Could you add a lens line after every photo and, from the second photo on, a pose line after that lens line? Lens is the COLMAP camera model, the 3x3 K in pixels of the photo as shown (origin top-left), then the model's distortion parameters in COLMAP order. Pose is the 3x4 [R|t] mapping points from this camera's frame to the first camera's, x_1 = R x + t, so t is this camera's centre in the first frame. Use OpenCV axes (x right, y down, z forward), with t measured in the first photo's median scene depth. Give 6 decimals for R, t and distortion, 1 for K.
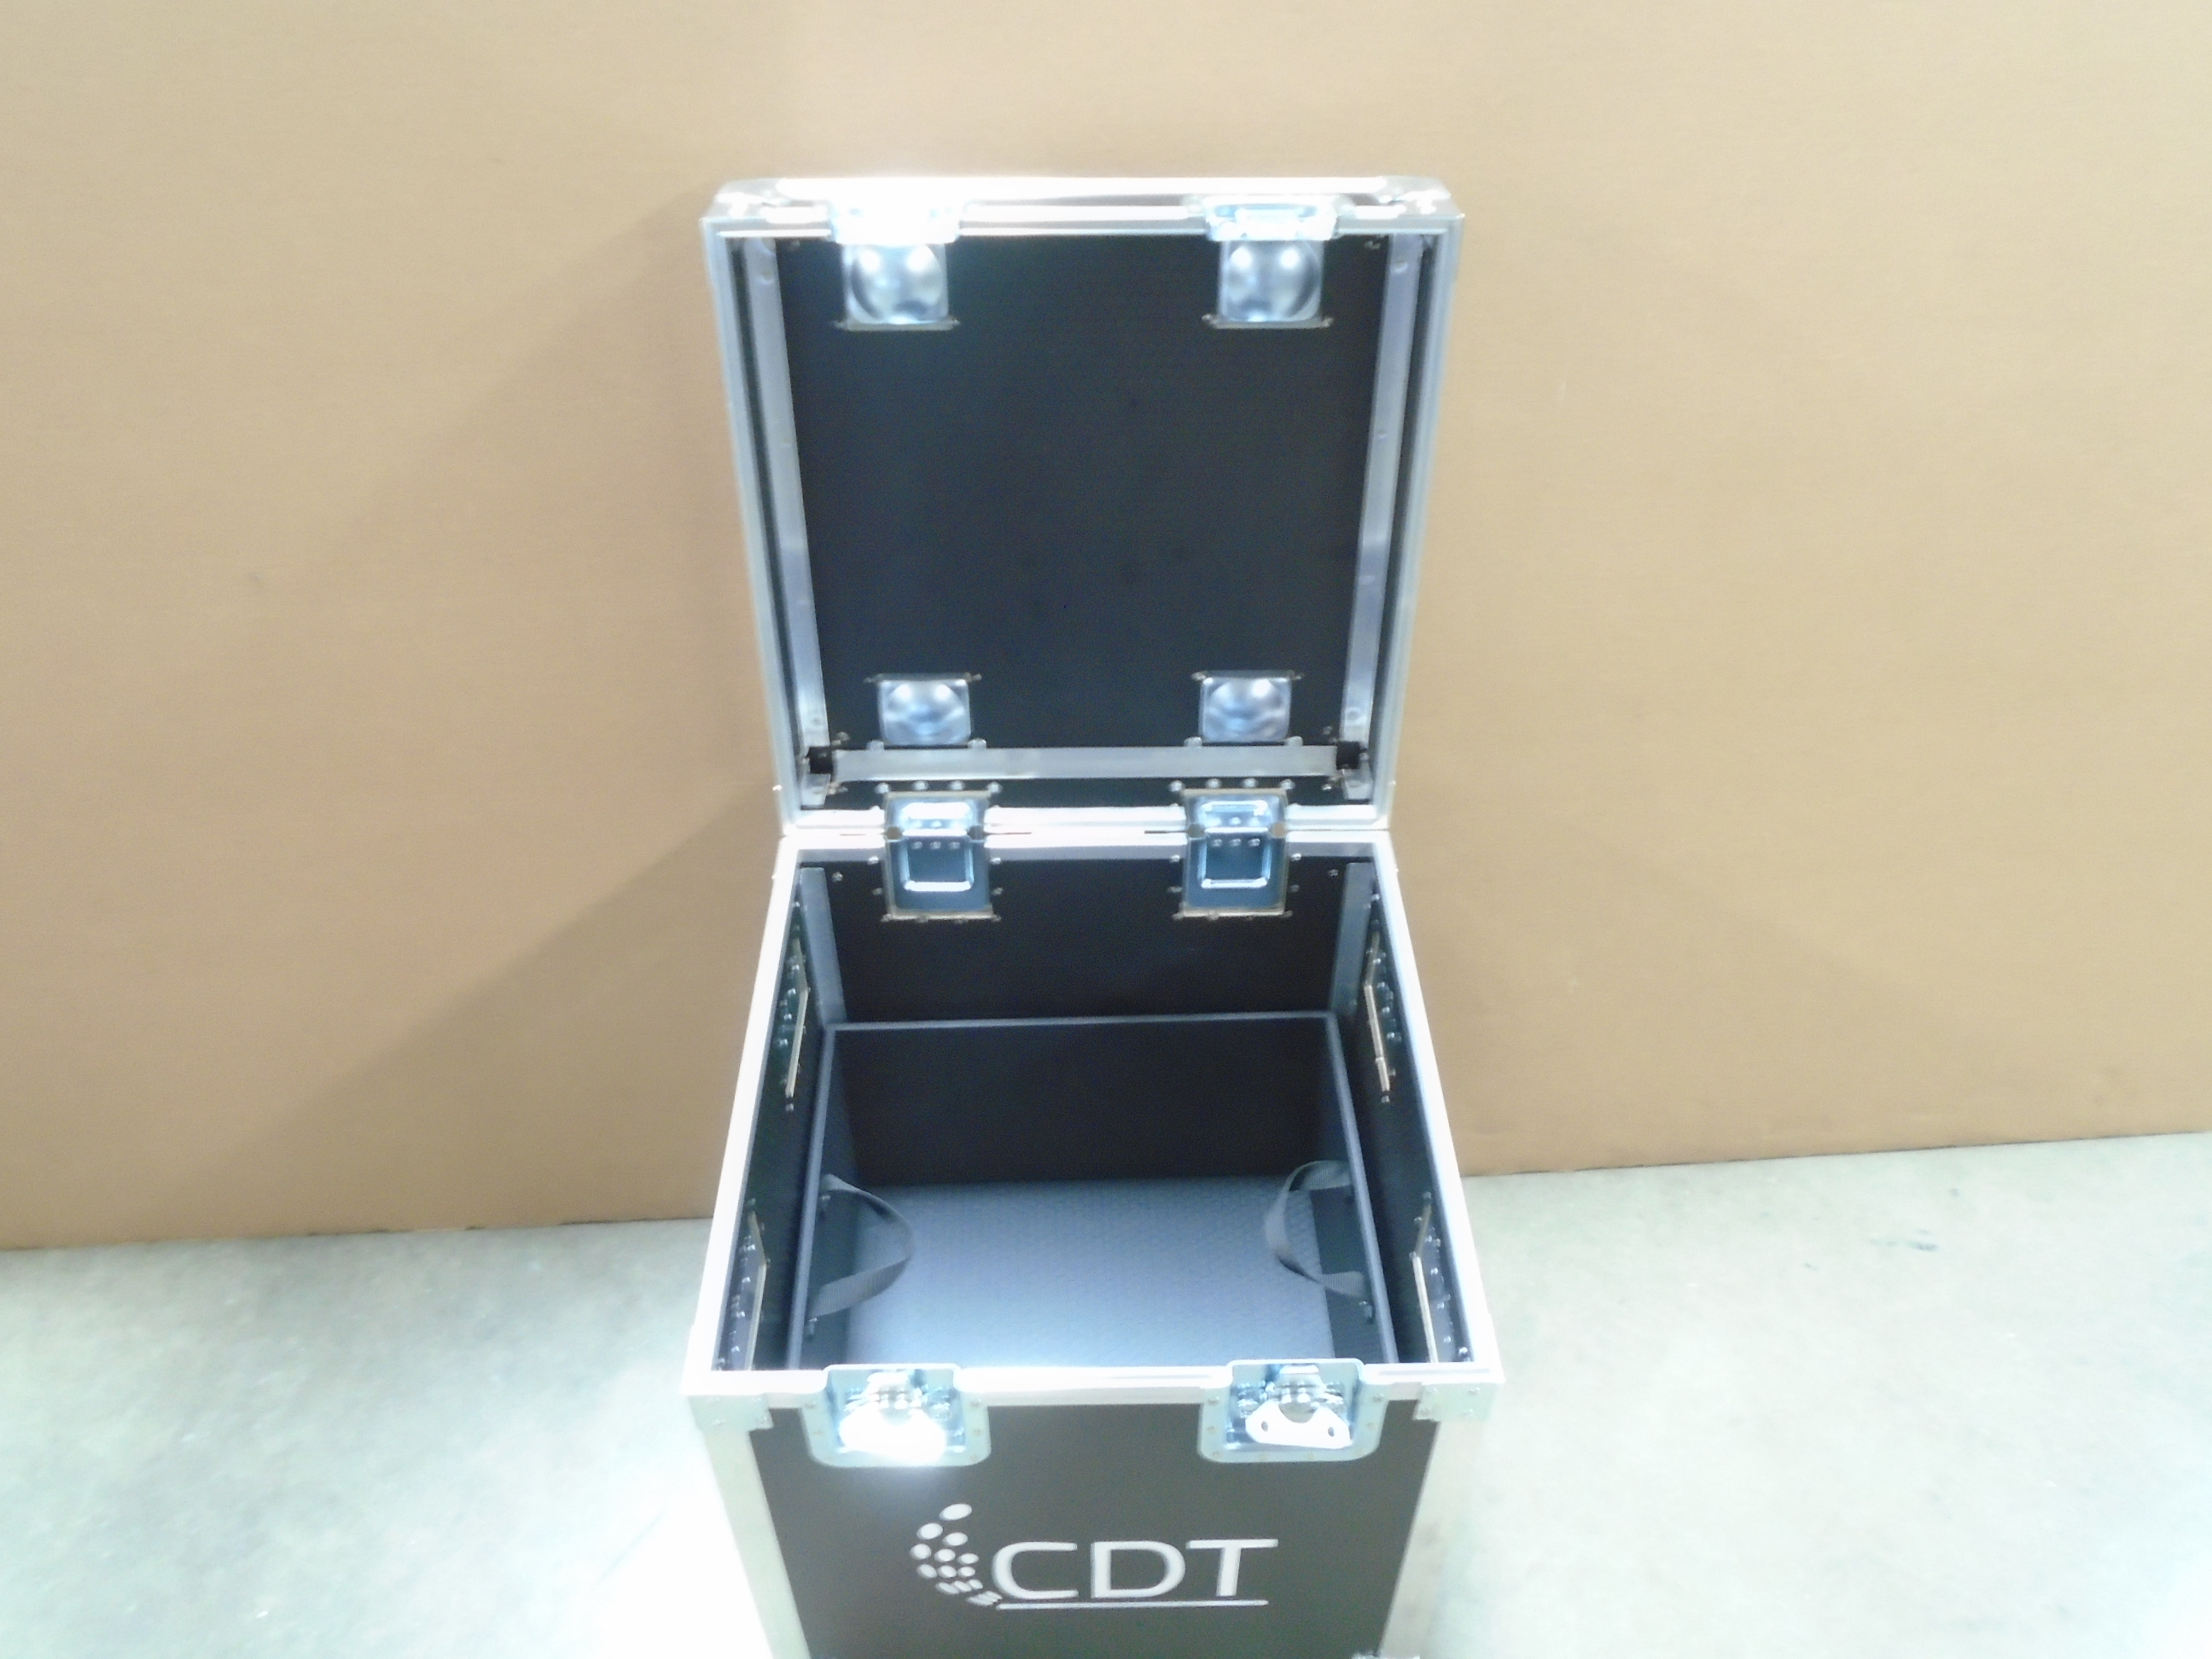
lens RADIAL K [[1705.9, 0, 1092.7], [0, 1705.9, 812.3], [0, 0, 1]] dist [-0.013609, 0.009872]
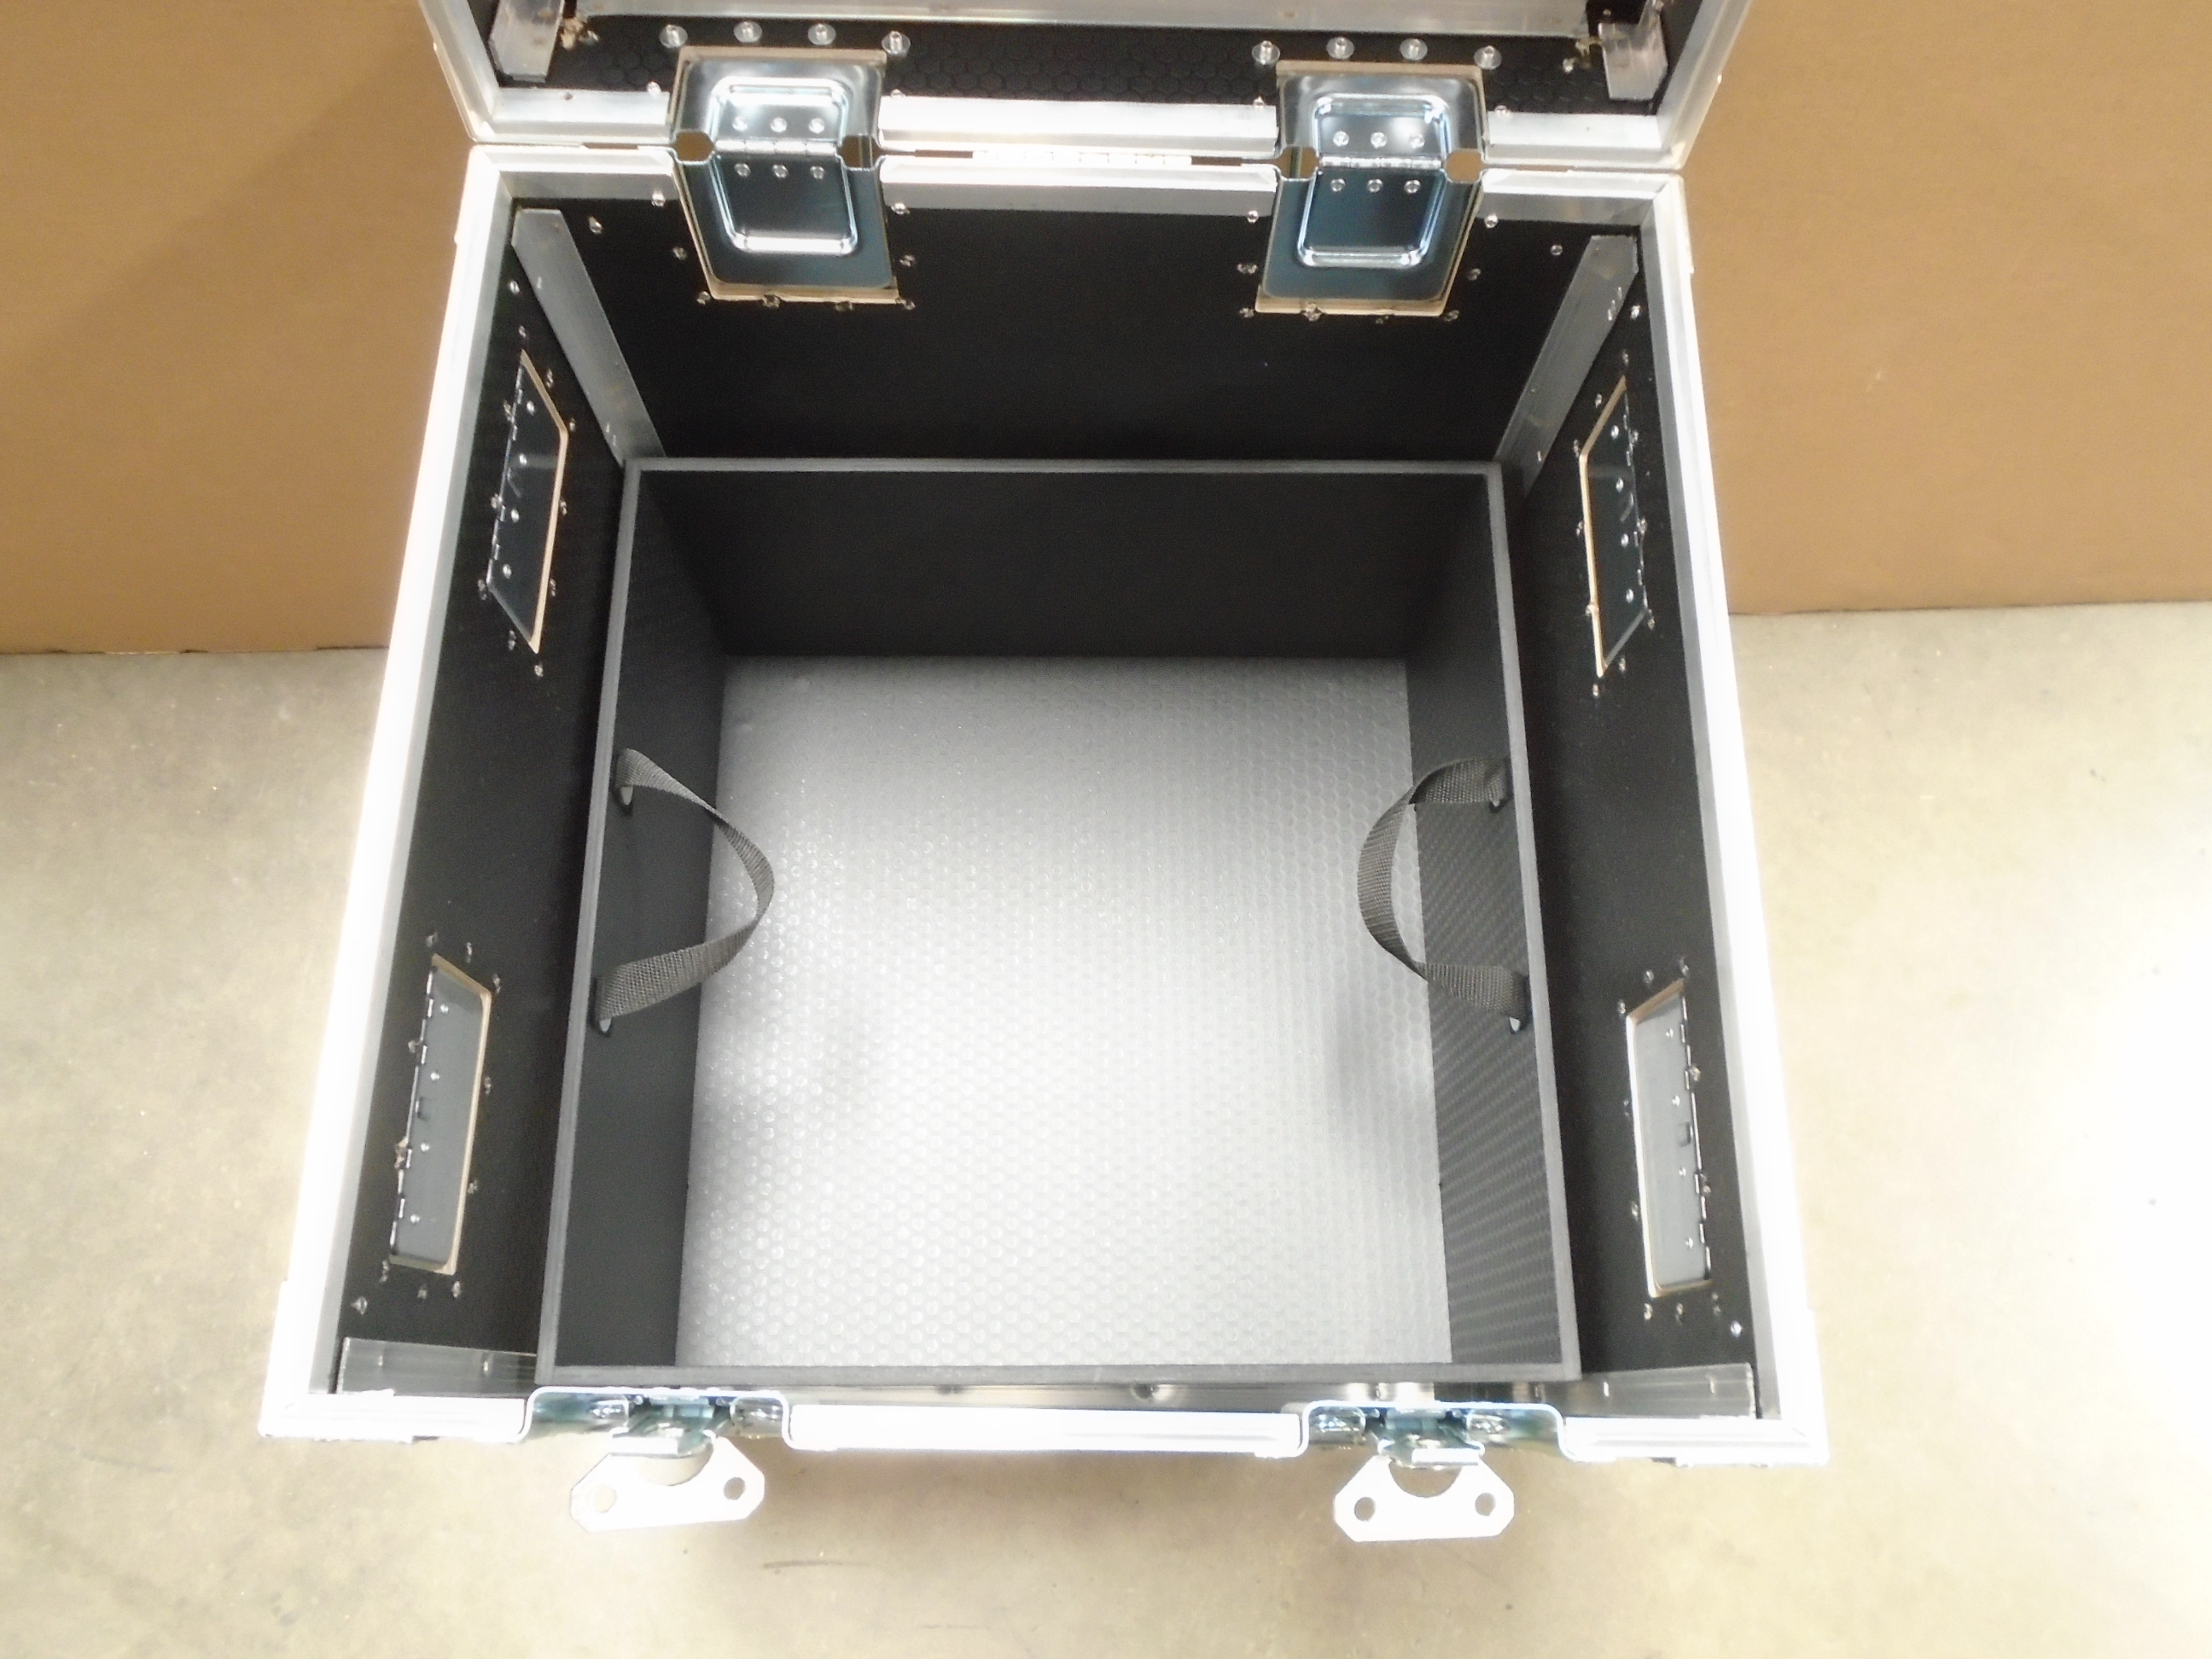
lens RADIAL K [[1710.3, 0, 1097.9], [0, 1710.3, 810.3], [0, 0, 1]] dist [-0.011529, 0.010796]
pose [[0.999432, 0.033280, 0.005262, 0.005596], [-0.031620, 0.872479, 0.487628, -0.064777], [0.011637, -0.487517, 0.873036, 0.469252]]
